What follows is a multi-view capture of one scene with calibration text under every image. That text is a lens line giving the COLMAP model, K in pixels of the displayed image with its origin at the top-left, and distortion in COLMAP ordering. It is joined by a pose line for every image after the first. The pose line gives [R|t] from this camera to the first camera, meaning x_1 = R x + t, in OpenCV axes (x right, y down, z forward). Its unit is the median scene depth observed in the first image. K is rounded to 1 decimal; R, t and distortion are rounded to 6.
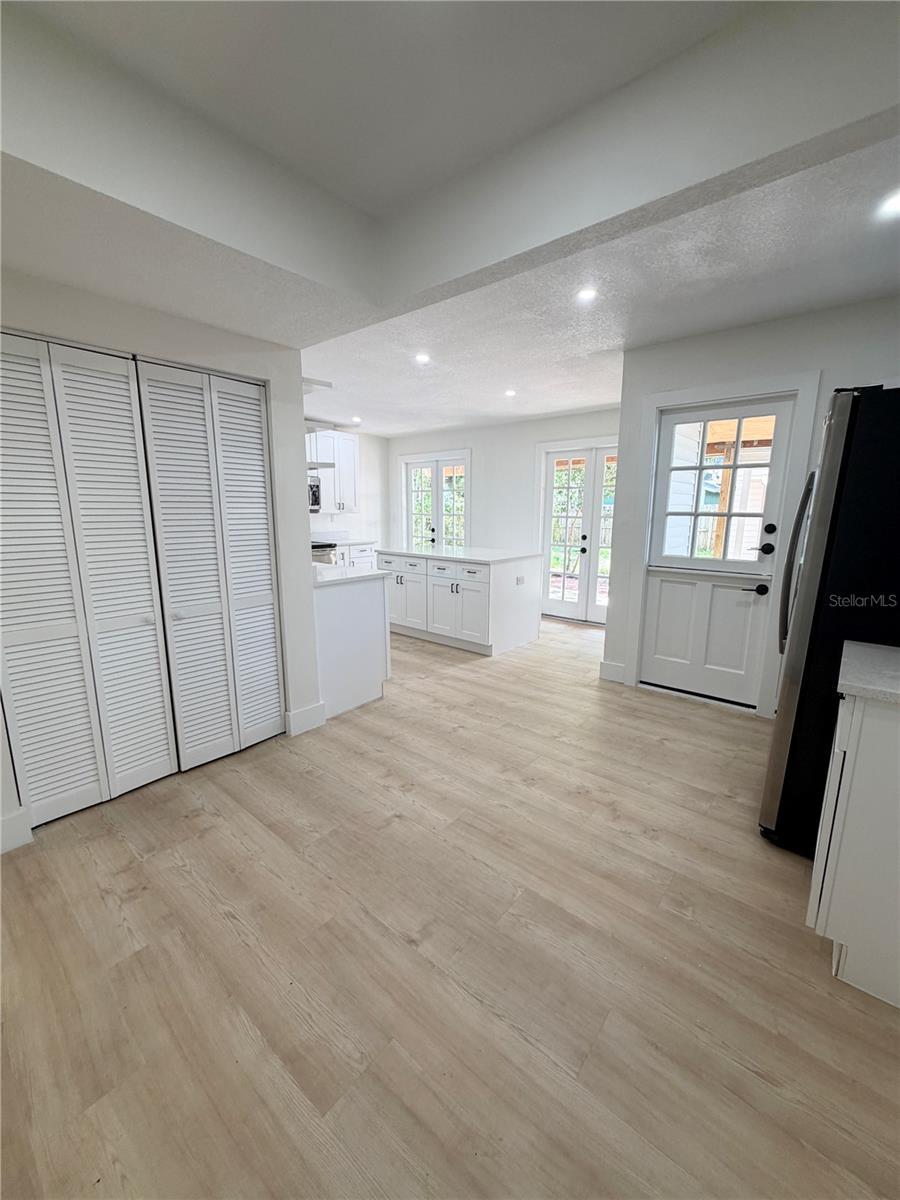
lens RADIAL K [[480.1, 0, 451.1], [0, 480.1, 598.0], [0, 0, 1]] dist [0.000575, 0.000552]
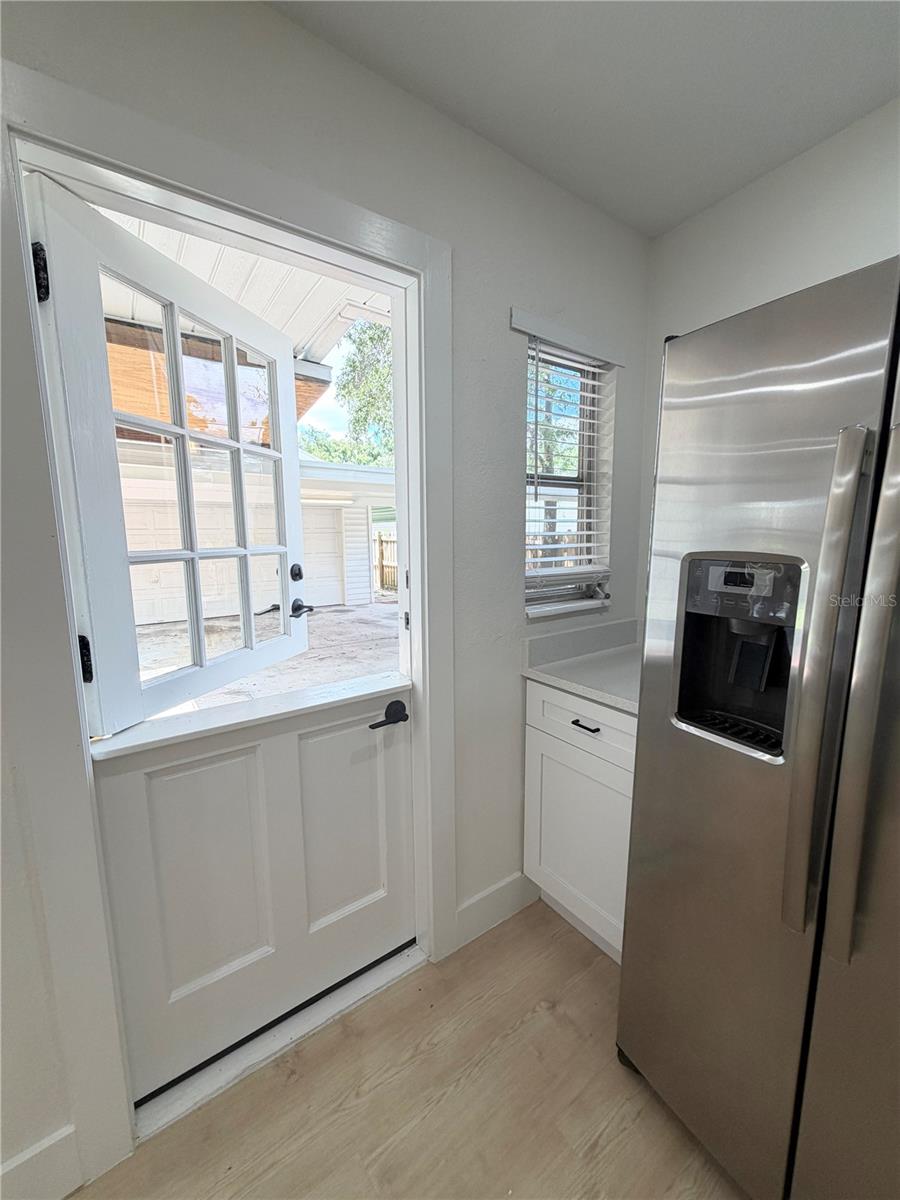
lens RADIAL K [[480.1, 0, 455.3], [0, 480.1, 601.0], [0, 0, 1]] dist [0.000575, 0.000552]
pose [[0.238613, -0.141900, 0.960692, 0.224367], [0.187363, 0.977407, 0.097832, -0.149357], [-0.952869, 0.156654, 0.259809, 0.775900]]
